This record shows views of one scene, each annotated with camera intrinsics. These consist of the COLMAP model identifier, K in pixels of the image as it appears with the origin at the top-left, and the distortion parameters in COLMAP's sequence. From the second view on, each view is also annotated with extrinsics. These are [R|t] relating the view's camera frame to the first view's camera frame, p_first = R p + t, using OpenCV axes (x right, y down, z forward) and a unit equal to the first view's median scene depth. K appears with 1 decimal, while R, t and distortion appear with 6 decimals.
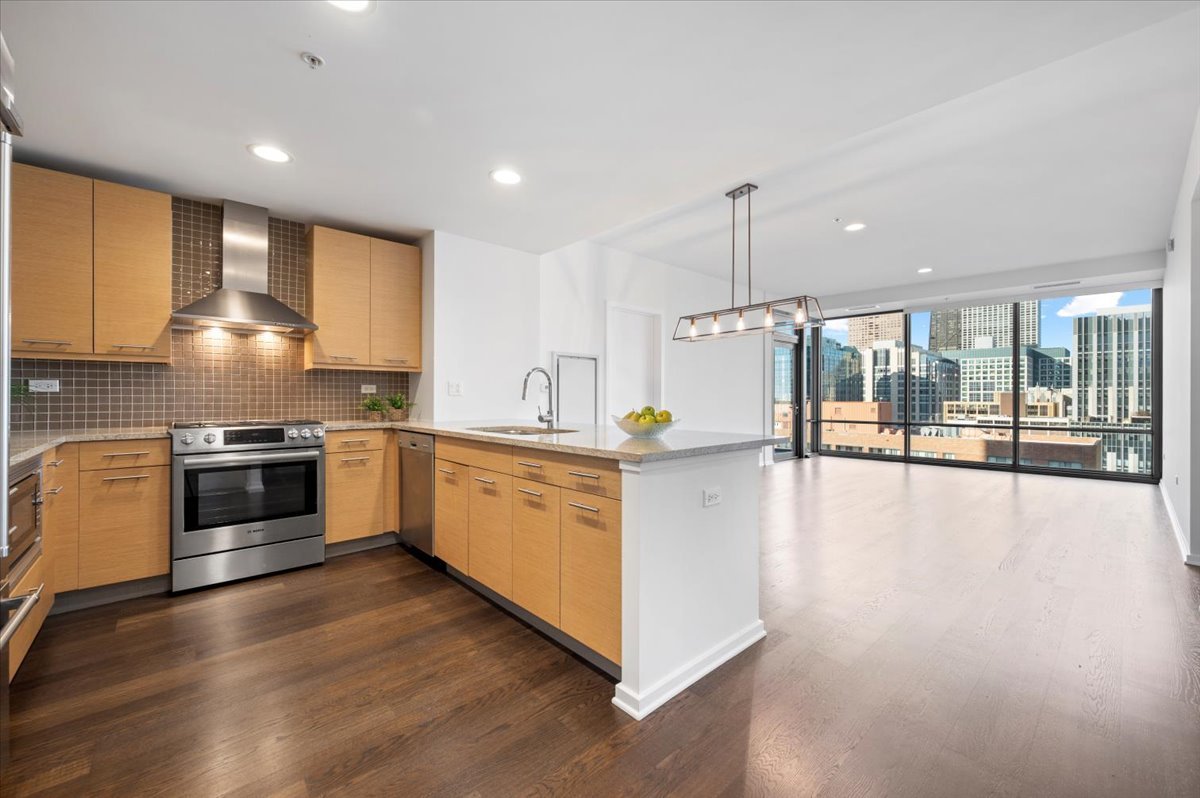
lens RADIAL K [[471.2, 0, 602.9], [0, 471.2, 396.5], [0, 0, 1]] dist [-0.003829, -0.000366]
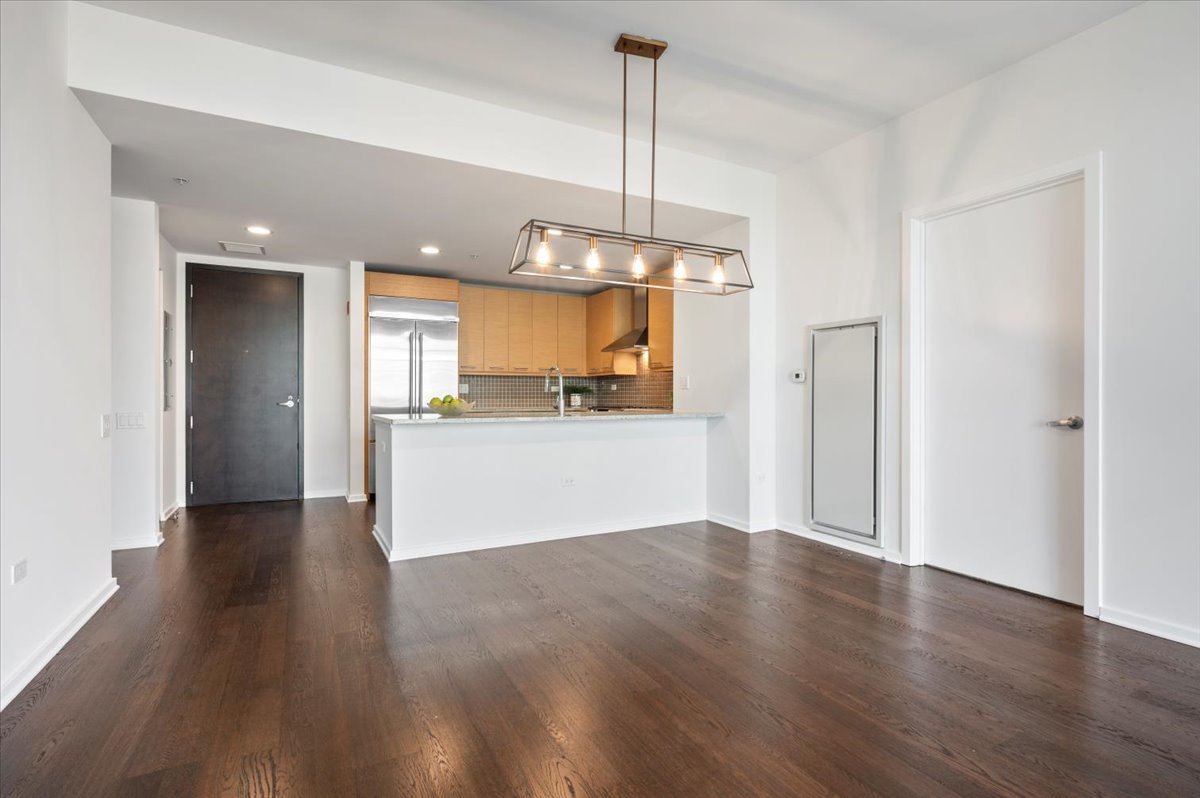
lens RADIAL K [[572.4, 0, 604.8], [0, 572.4, 397.1], [0, 0, 1]] dist [-0.005899, -0.000089]
pose [[-0.258296, -0.001183, -0.966065, 1.357689], [0.000000, 0.999999, -0.001225, 0.025865], [0.966066, -0.000316, -0.258296, 1.521972]]
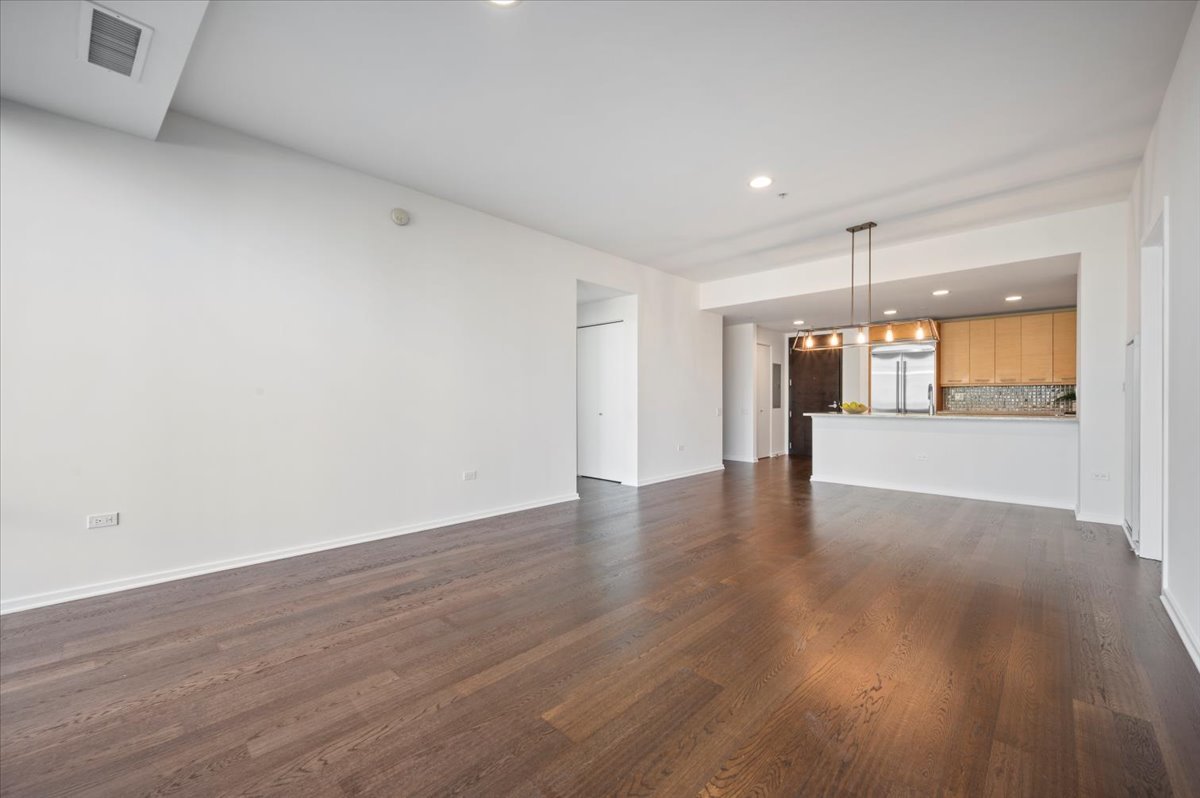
lens RADIAL K [[471.2, 0, 608.5], [0, 471.2, 392.5], [0, 0, 1]] dist [-0.003829, -0.000366]
pose [[-0.997344, -0.002943, -0.072772, 1.371973], [-0.001884, 0.999891, -0.014619, 0.011147], [0.072807, -0.014443, -0.997241, 2.827463]]
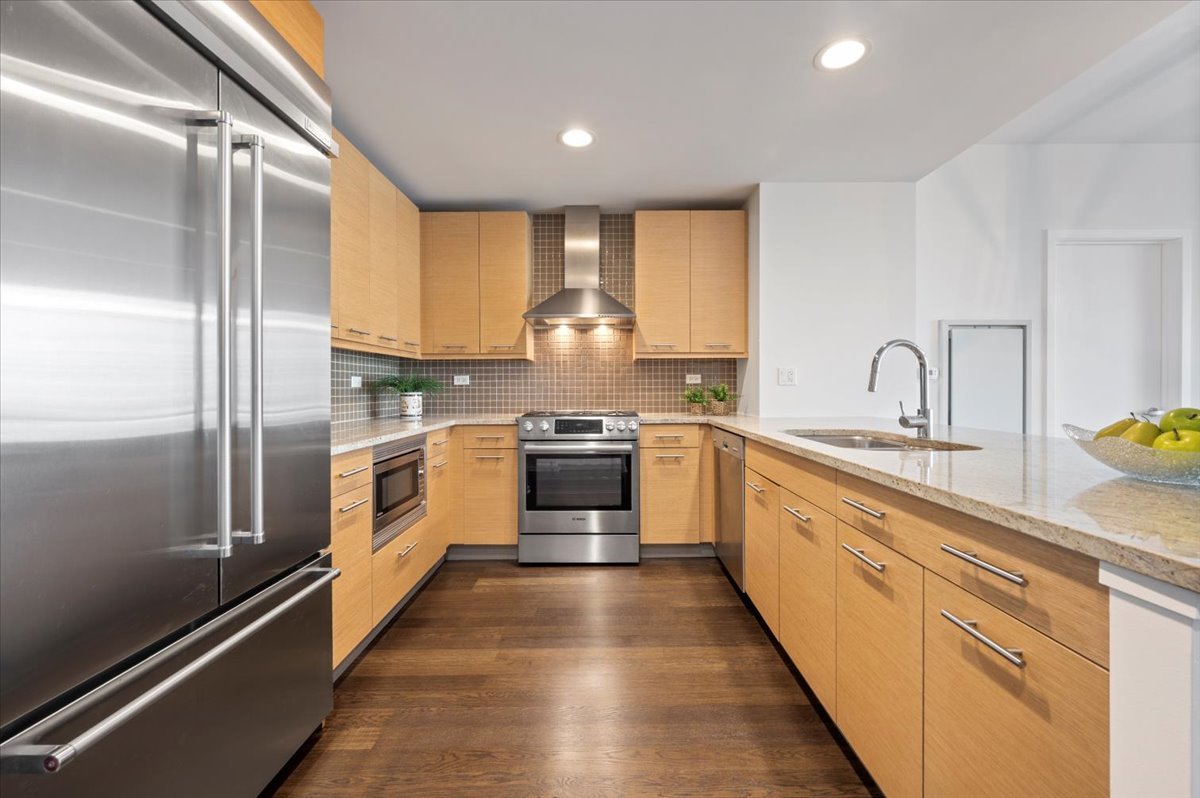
lens RADIAL K [[471.2, 0, 606.4], [0, 471.2, 388.6], [0, 0, 1]] dist [-0.003829, -0.000366]
pose [[0.734967, -0.001940, -0.678100, 0.000534], [0.004910, 0.999985, 0.002460, 0.000113], [0.678085, -0.005138, 0.734965, 0.277320]]
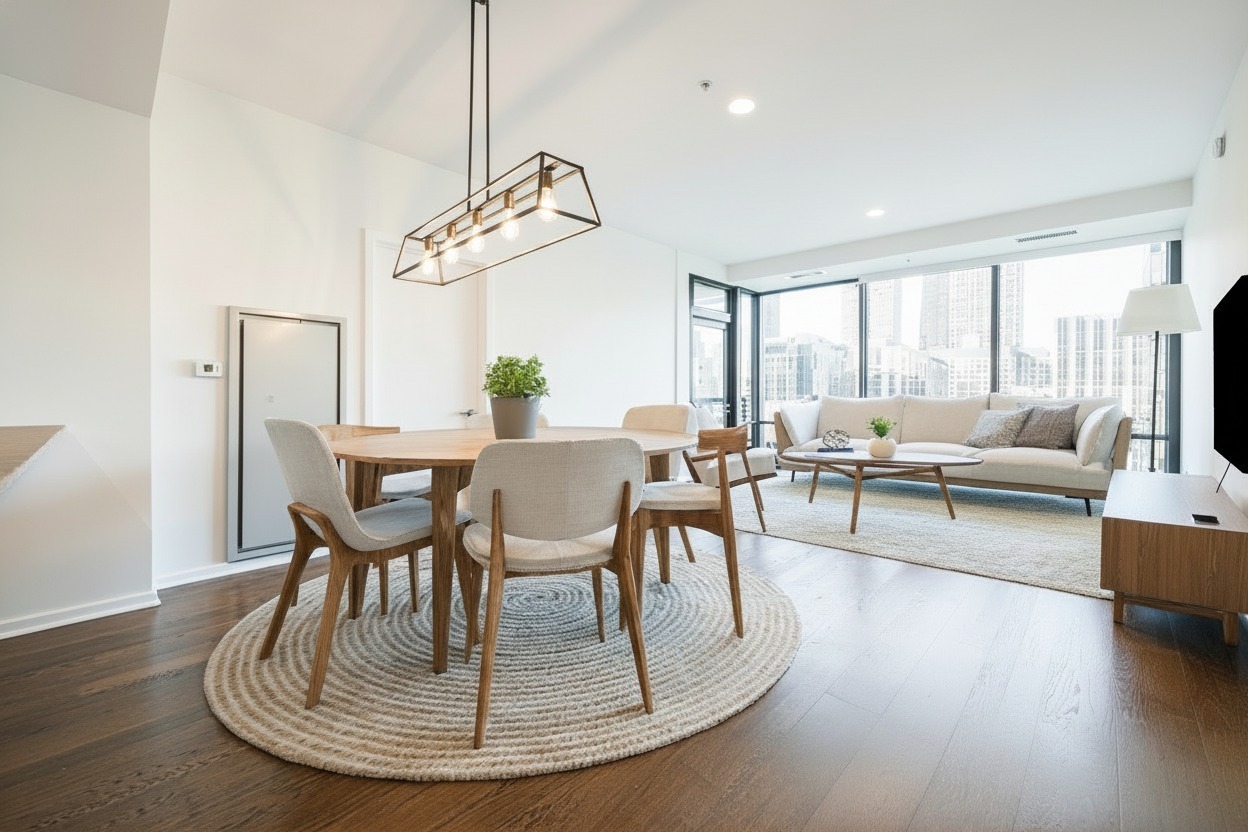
lens RADIAL K [[490.1, 0, 629.1], [0, 490.1, 395.2], [0, 0, 1]] dist [-0.003829, -0.000366]
pose [[0.997404, 0.000635, 0.072005, 0.558360], [-0.000669, 1.000000, 0.000449, 0.020282], [-0.072004, -0.000496, 0.997404, 0.607053]]
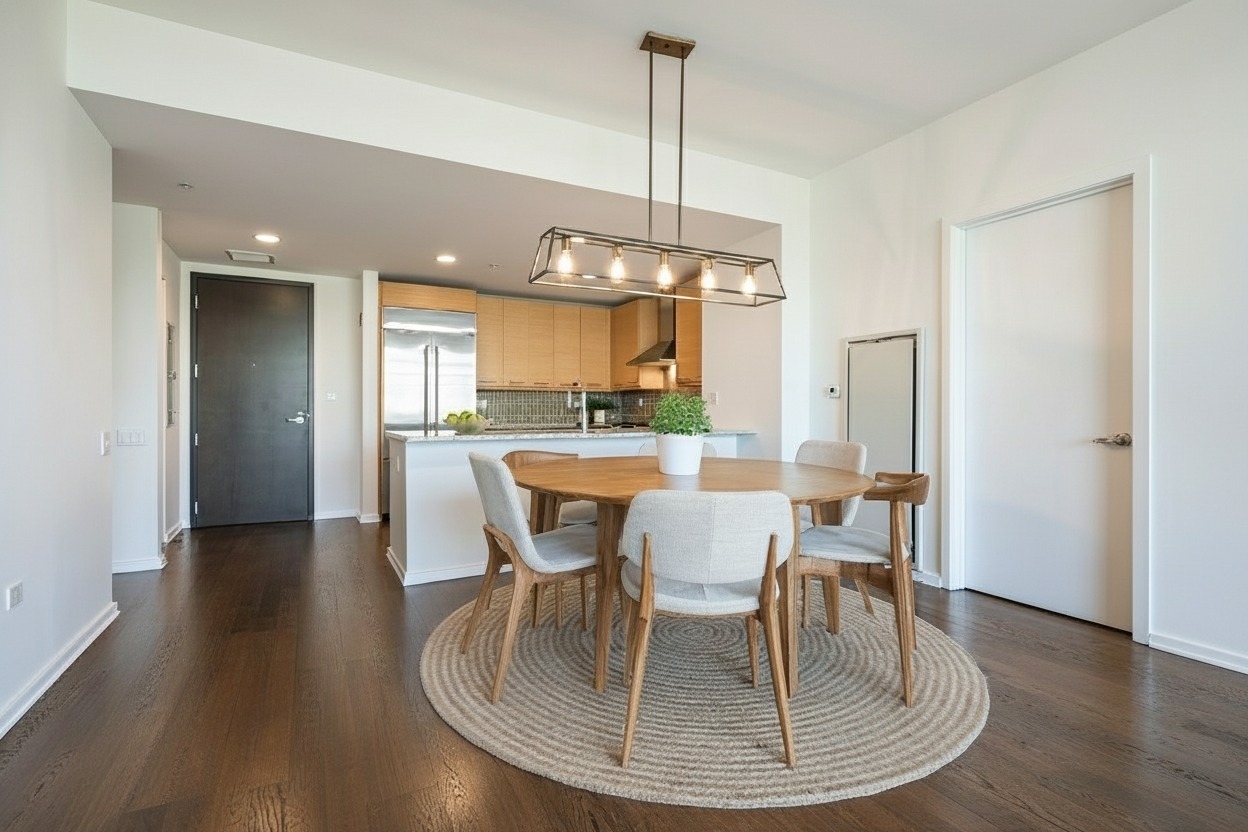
lens RADIAL K [[595.3, 0, 629.0], [0, 595.3, 412.5], [0, 0, 1]] dist [-0.005899, -0.000089]
pose [[-0.256002, -0.002040, -0.966674, 1.350752], [-0.000360, 0.999998, -0.002015, 0.025846], [0.966676, -0.000168, -0.256002, 1.515341]]
